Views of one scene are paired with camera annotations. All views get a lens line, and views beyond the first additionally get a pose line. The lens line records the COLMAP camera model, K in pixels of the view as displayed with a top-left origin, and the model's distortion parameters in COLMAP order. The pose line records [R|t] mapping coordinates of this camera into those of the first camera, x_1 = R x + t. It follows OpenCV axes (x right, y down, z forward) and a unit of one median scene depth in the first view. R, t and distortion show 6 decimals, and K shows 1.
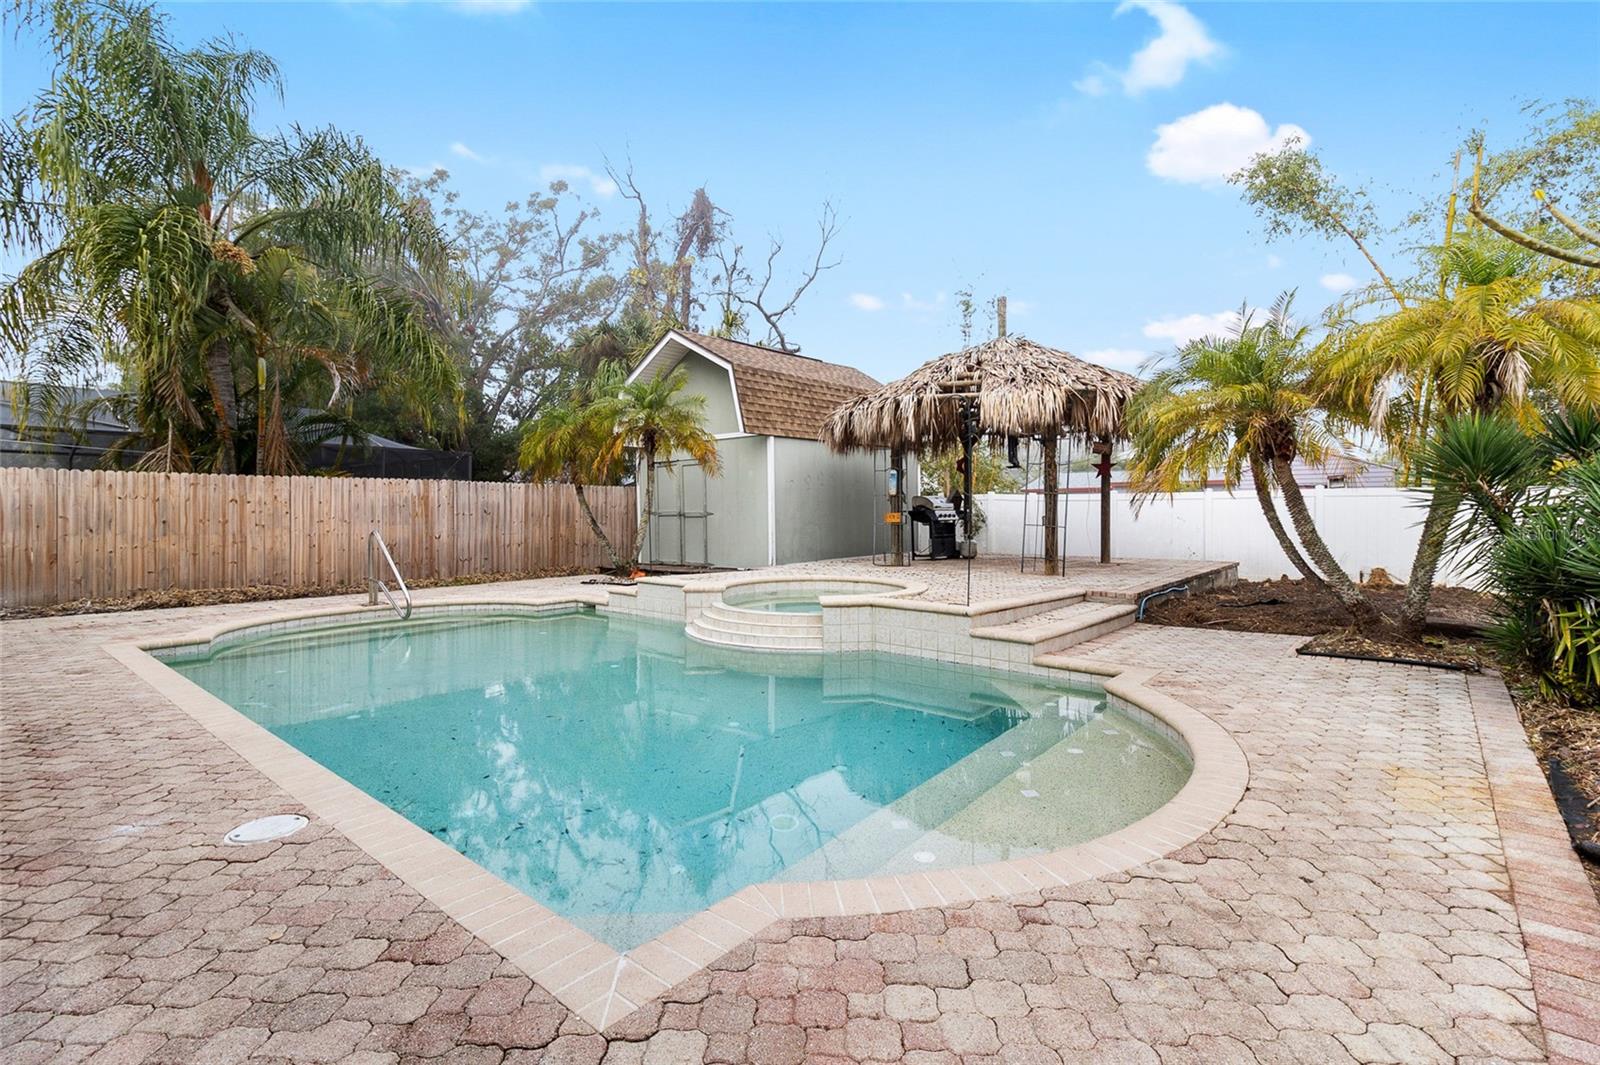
lens RADIAL K [[732.1, 0, 809.8], [0, 732.1, 513.7], [0, 0, 1]] dist [-0.000249, -0.000249]
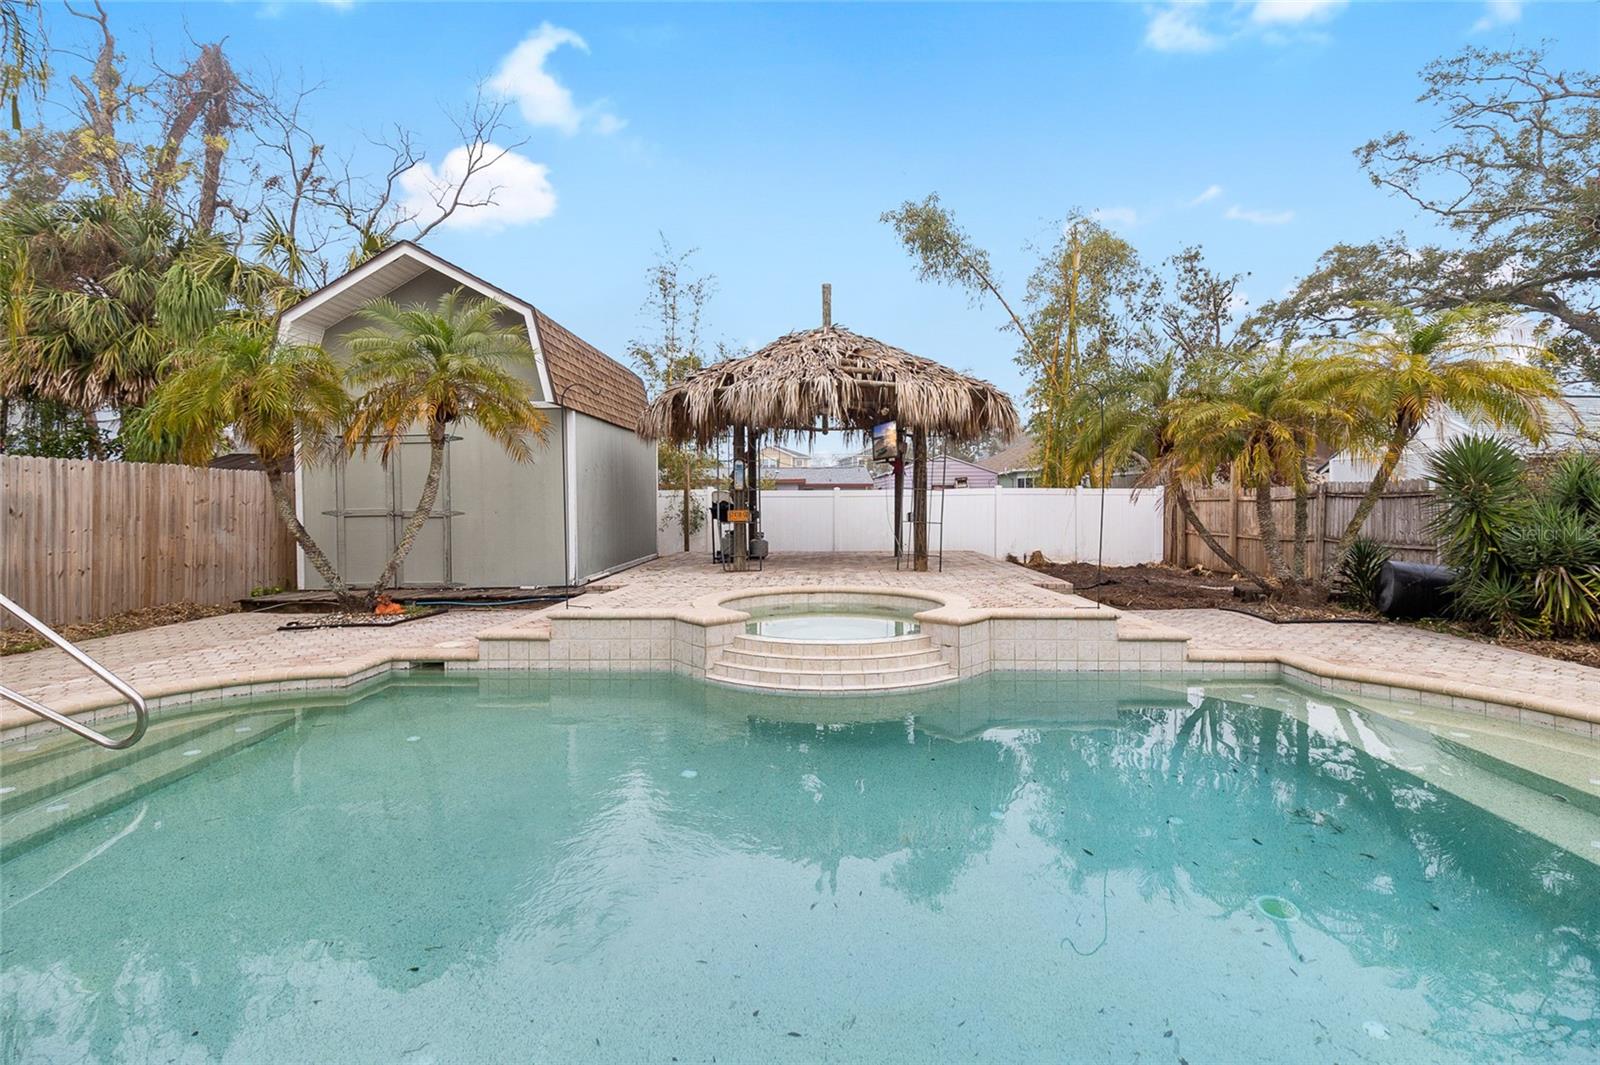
lens RADIAL K [[732.1, 0, 809.8], [0, 732.1, 513.7], [0, 0, 1]] dist [-0.000249, -0.000249]
pose [[0.785689, -0.009175, 0.618554, -0.317038], [0.005850, 0.999955, 0.007402, -0.002592], [-0.618595, -0.002197, 0.785707, 0.236165]]
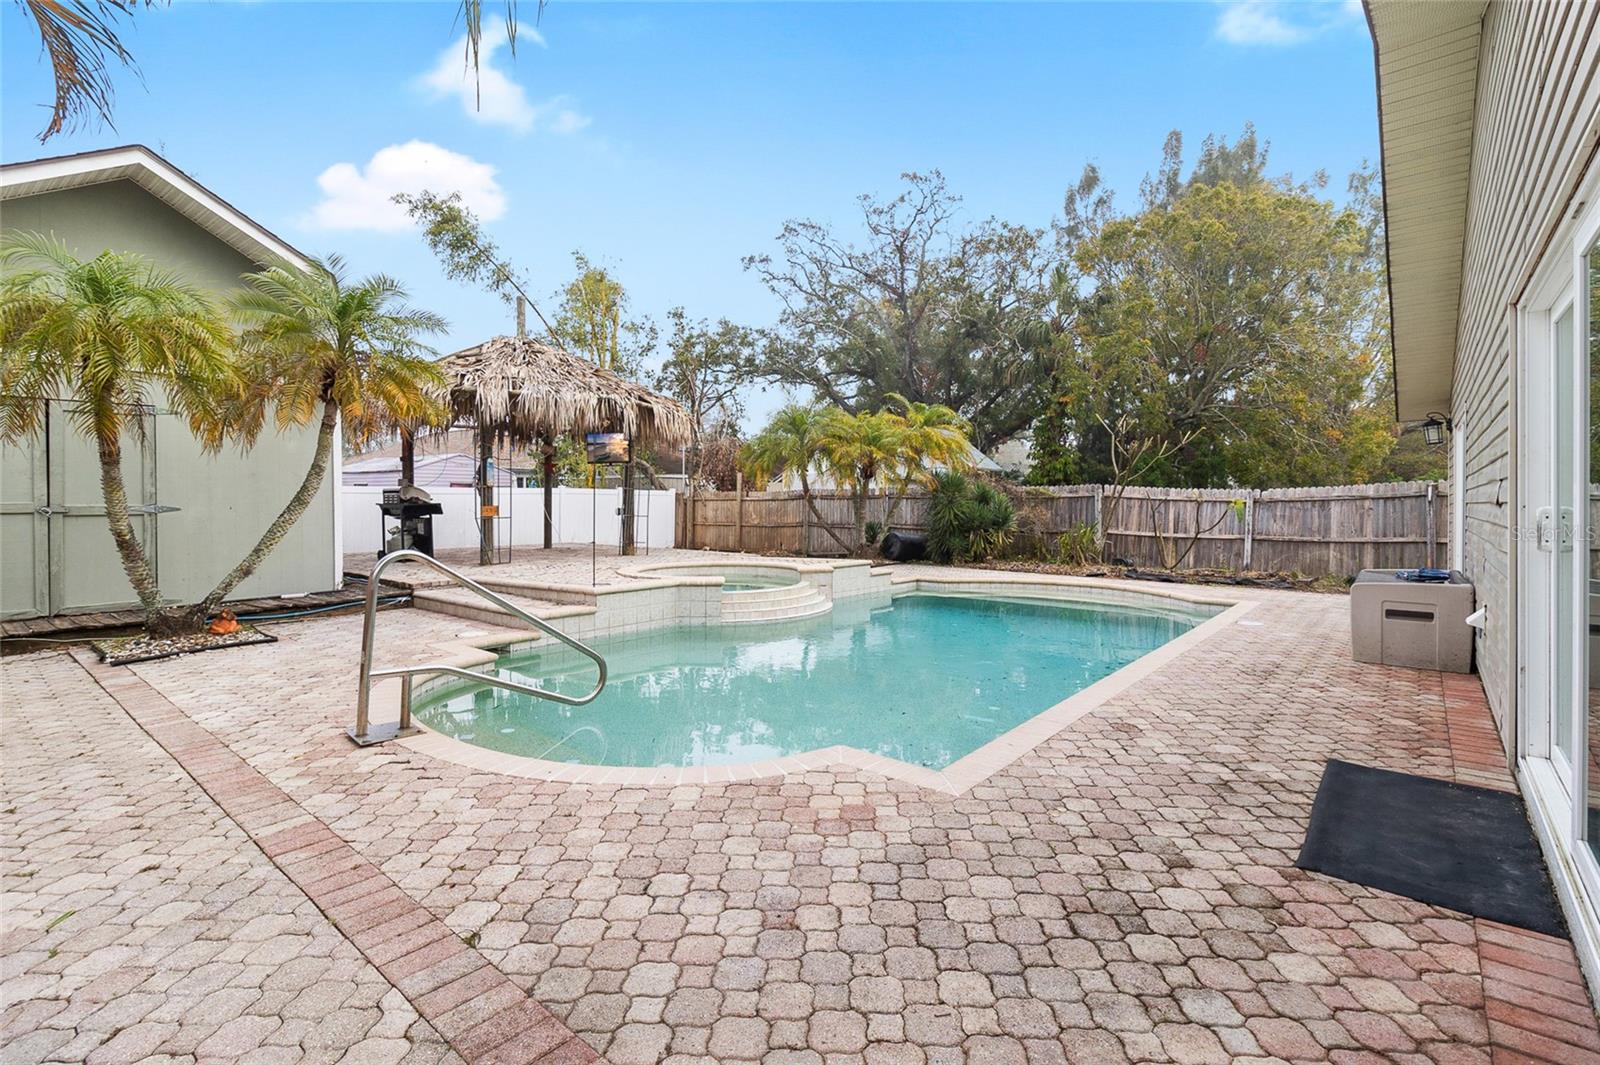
lens RADIAL K [[732.1, 0, 809.8], [0, 732.1, 513.7], [0, 0, 1]] dist [-0.000249, -0.000249]
pose [[0.005243, -0.012979, 0.999902, -0.699894], [0.006299, 0.999896, 0.012945, -0.000236], [-0.999966, 0.006230, 0.005324, 0.534576]]
